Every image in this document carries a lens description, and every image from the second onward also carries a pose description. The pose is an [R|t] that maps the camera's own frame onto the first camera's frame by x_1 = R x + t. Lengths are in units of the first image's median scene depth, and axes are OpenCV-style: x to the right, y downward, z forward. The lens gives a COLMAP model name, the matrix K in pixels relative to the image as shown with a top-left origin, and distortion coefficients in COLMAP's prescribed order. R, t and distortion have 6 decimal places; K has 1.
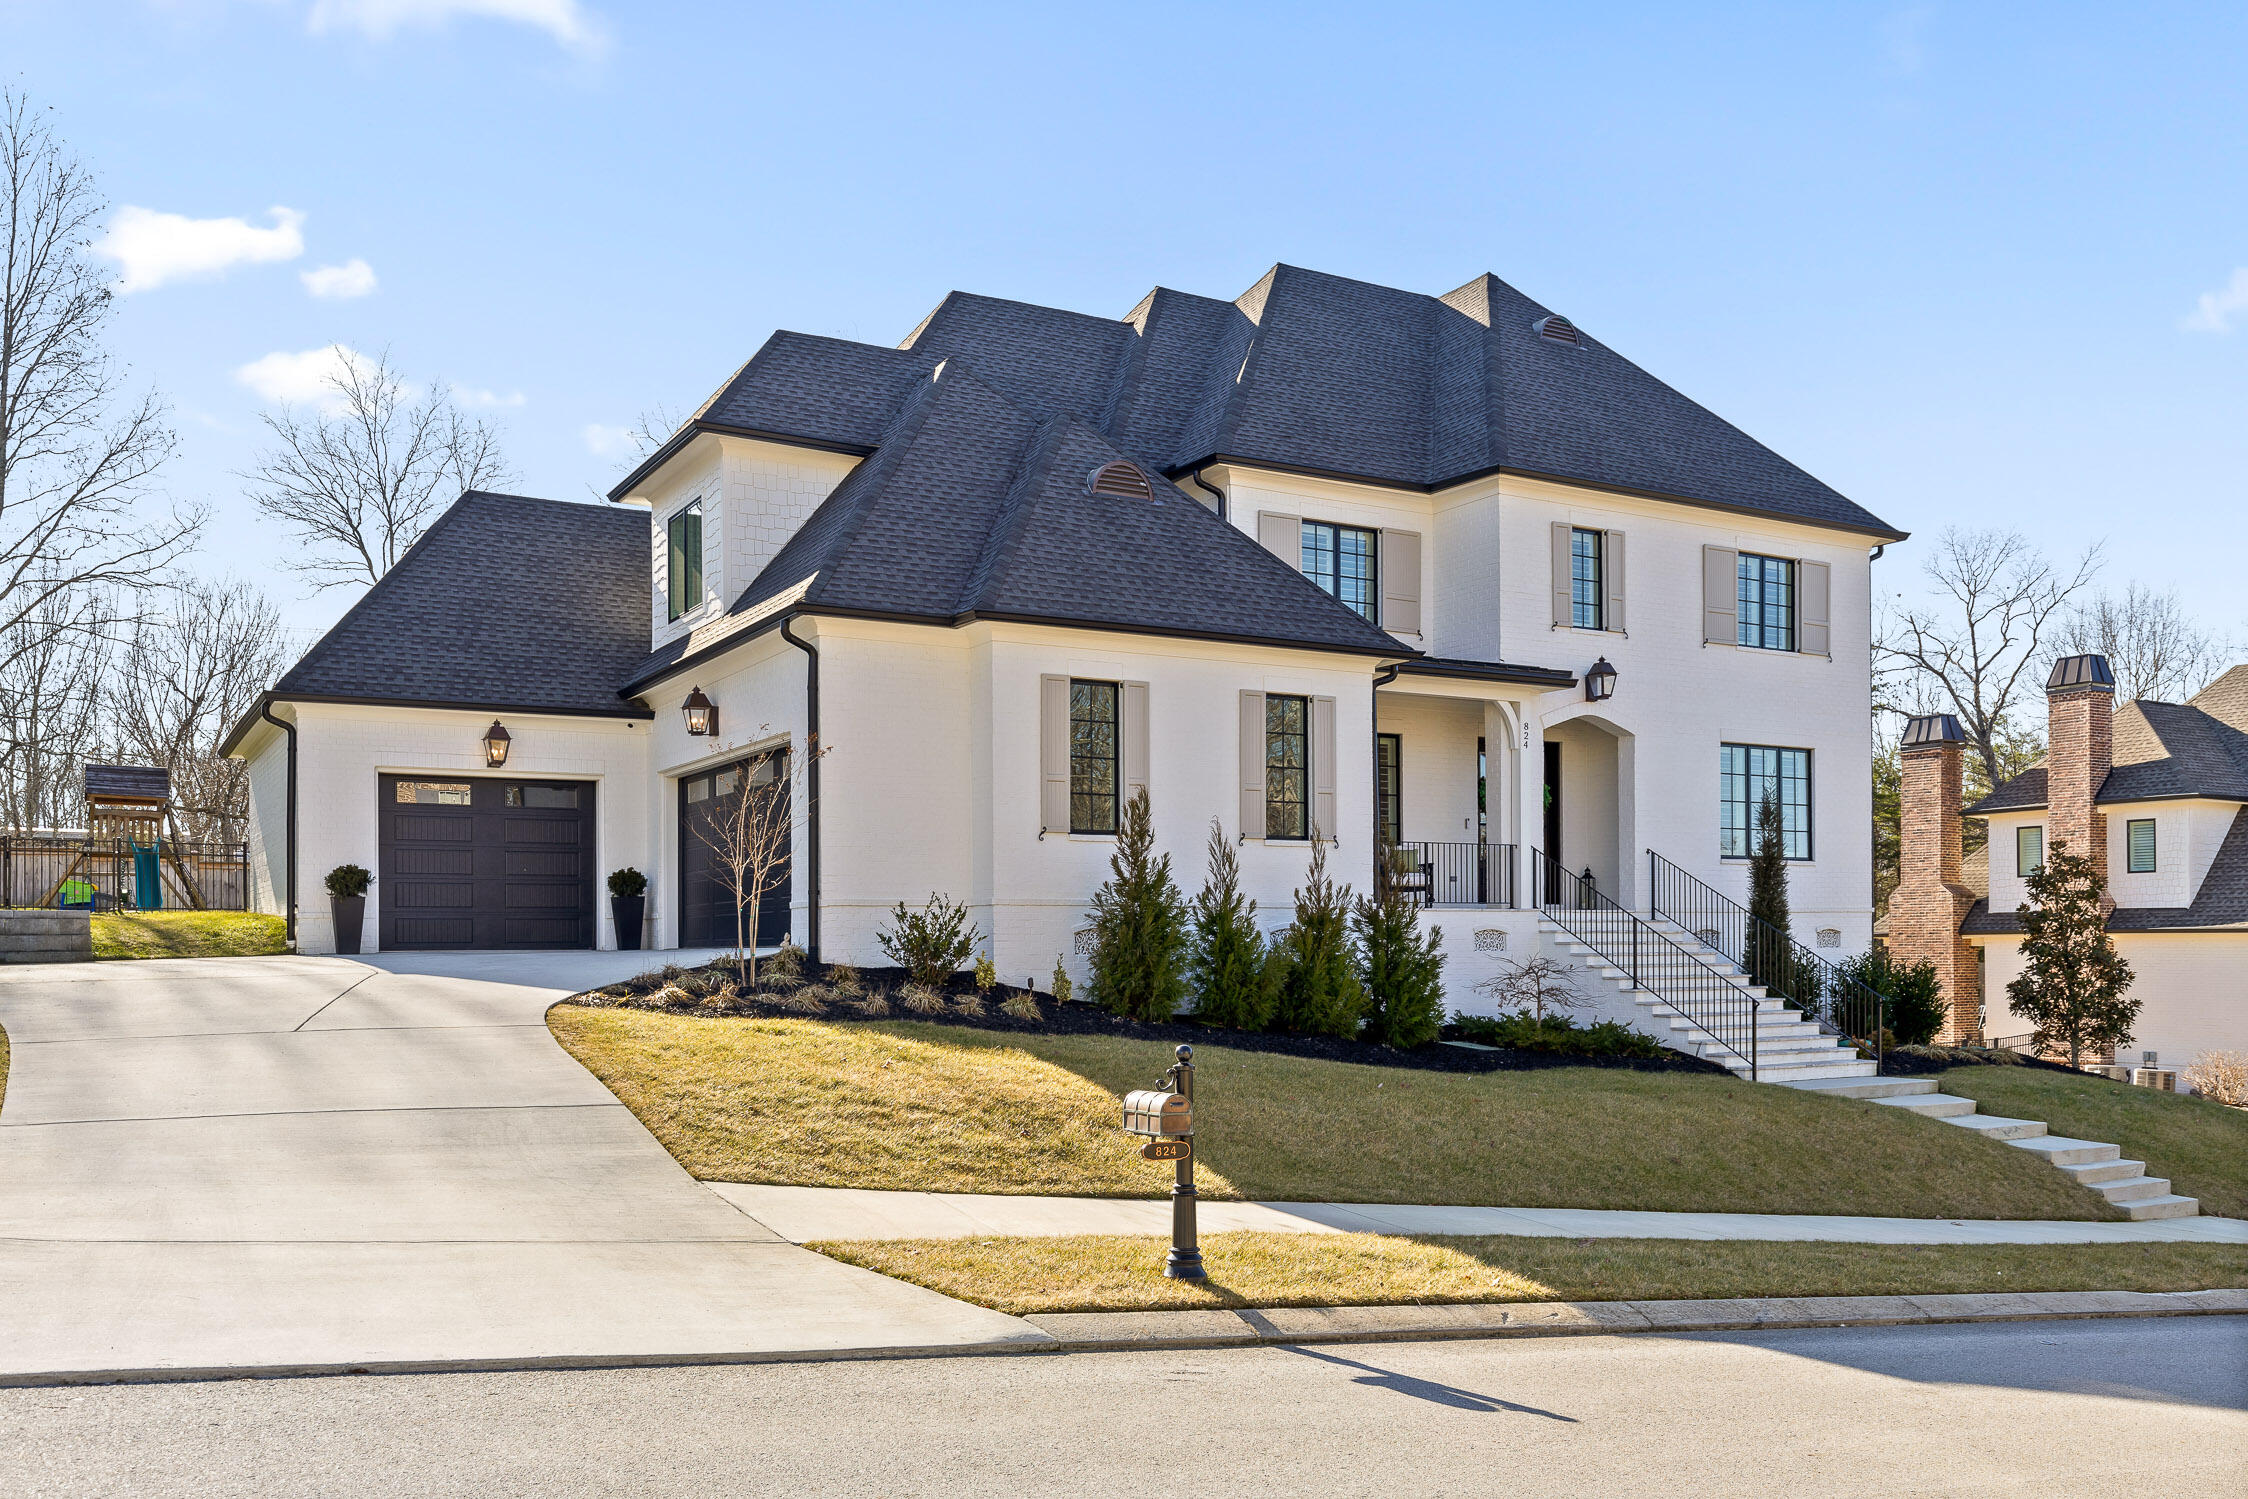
lens RADIAL K [[1806.3, 0, 1124.0], [0, 1806.3, 749.5], [0, 0, 1]] dist [-0.000872, 0.001590]
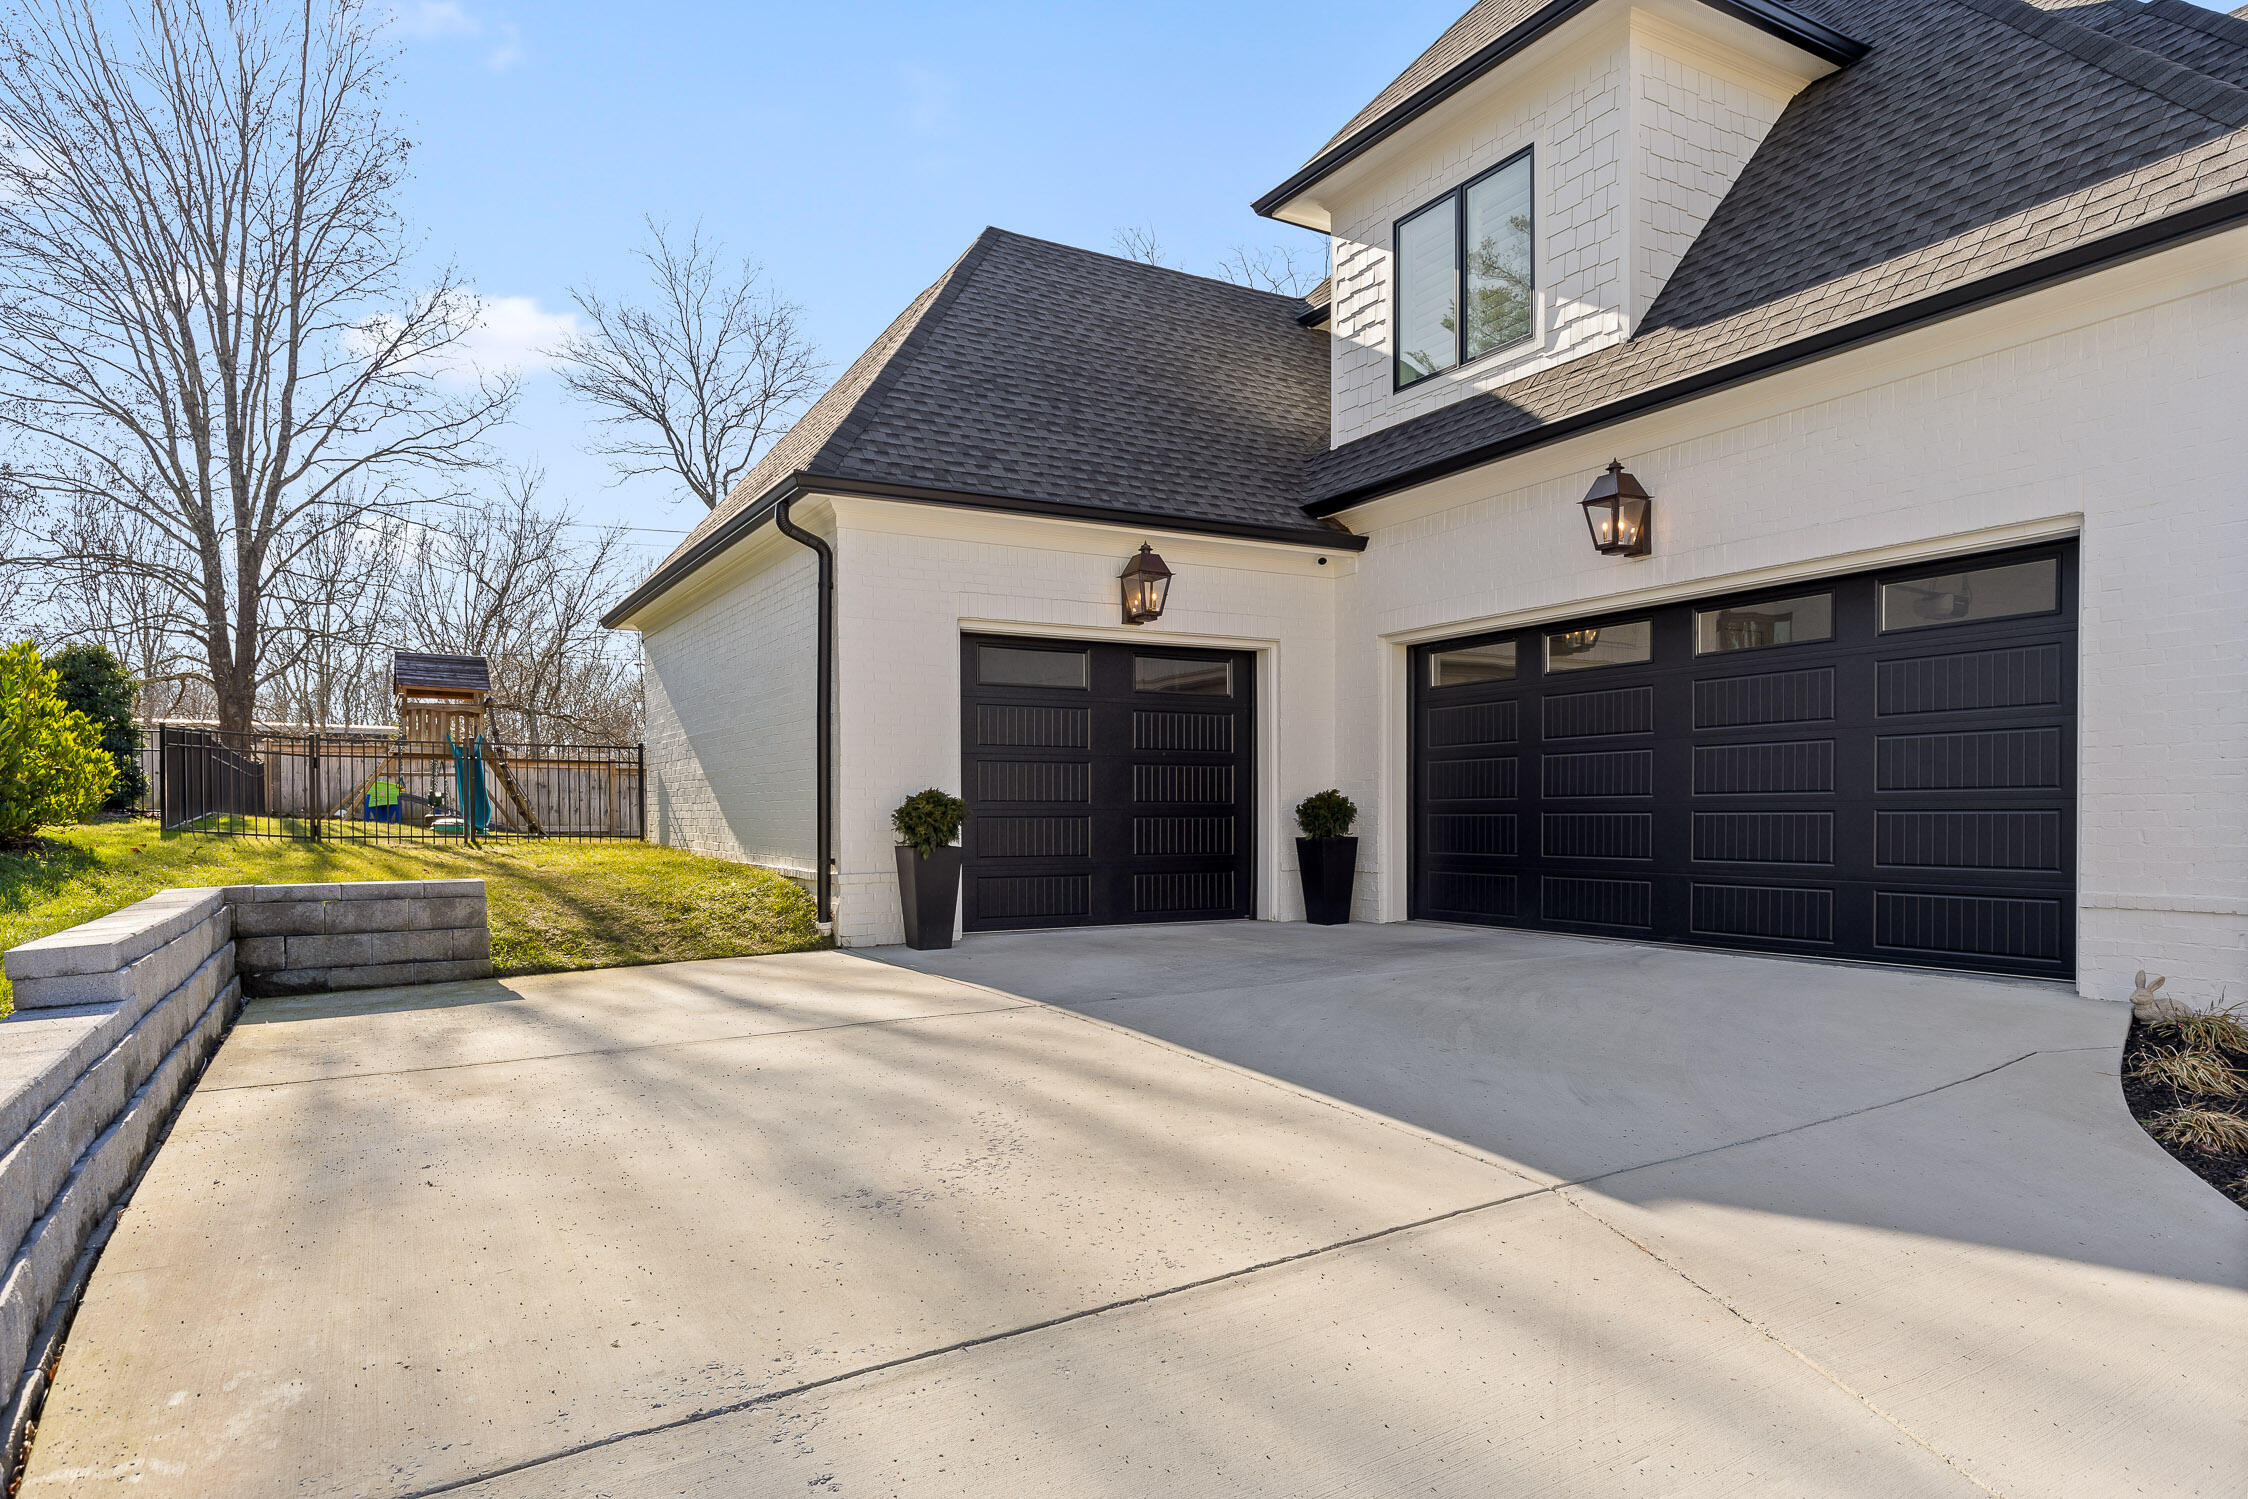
lens RADIAL K [[1332.9, 0, 1125.2], [0, 1332.9, 703.9], [0, 0, 1]] dist [0.000359, 0.001421]
pose [[0.999995, 0.002524, 0.001813, -0.342160], [-0.002572, 0.999642, 0.026618, 0.023801], [-0.001745, -0.026623, 0.999644, 0.542180]]
